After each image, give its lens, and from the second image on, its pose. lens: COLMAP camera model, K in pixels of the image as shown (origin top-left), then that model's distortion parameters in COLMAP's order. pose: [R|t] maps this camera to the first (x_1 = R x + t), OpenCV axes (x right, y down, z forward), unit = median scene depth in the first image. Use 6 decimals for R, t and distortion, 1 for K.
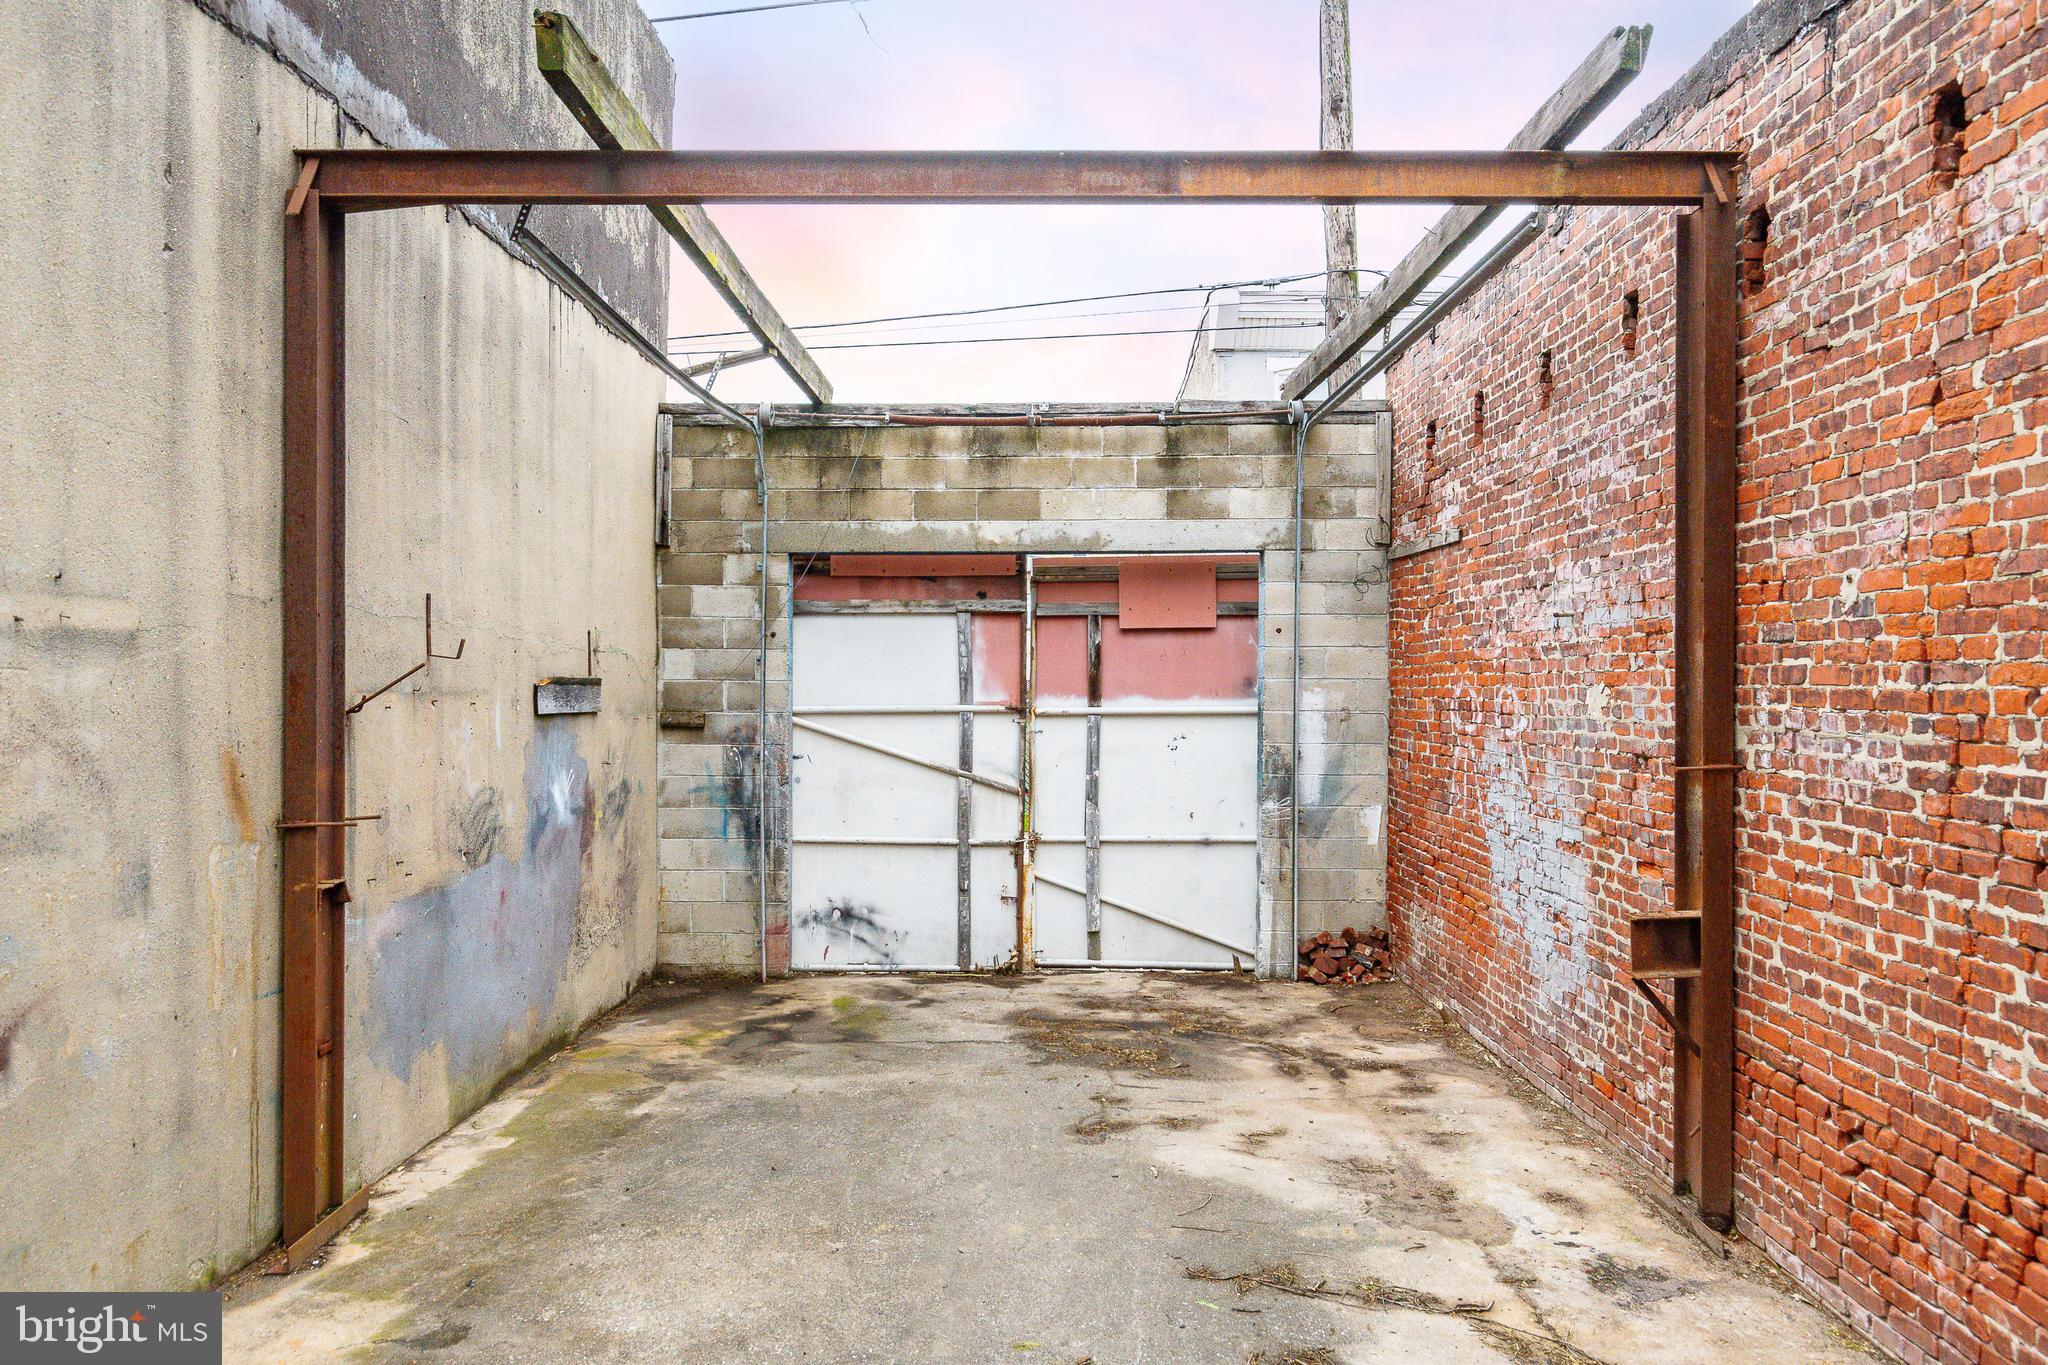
lens RADIAL K [[1397.0, 0, 1024.1], [0, 1397.0, 685.0], [0, 0, 1]] dist [0.001213, 0.000176]
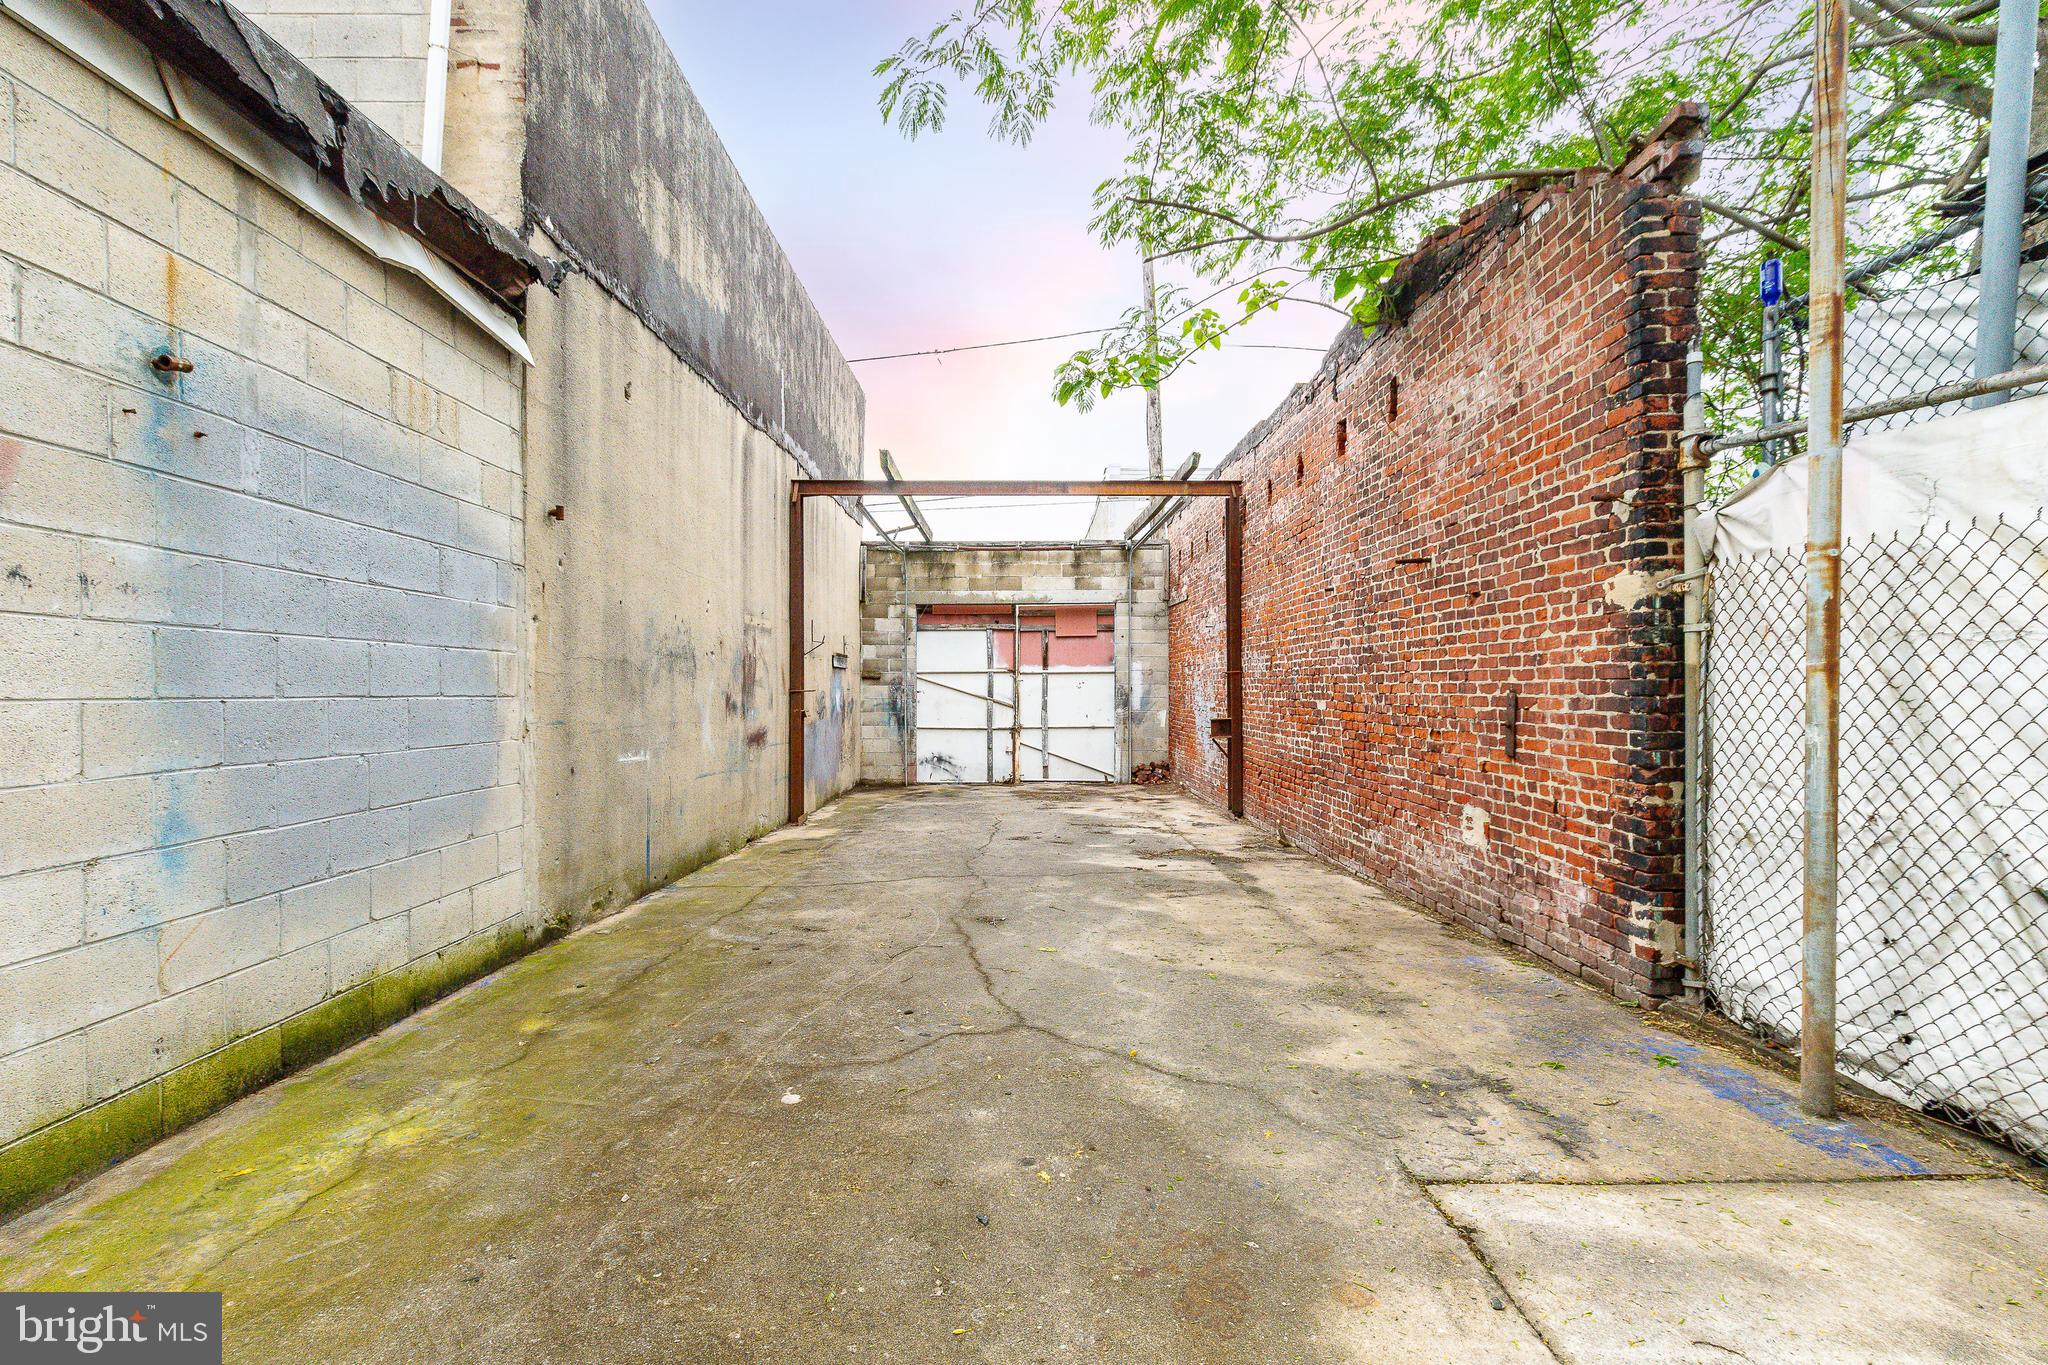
lens RADIAL K [[957.1, 0, 1027.7], [0, 957.1, 713.1], [0, 0, 1]] dist [-0.000193, 0.000559]
pose [[0.999615, -0.005383, 0.027224, -0.023892], [0.004728, 0.999700, 0.024052, 0.051250], [-0.027345, -0.023914, 0.999340, -0.625813]]
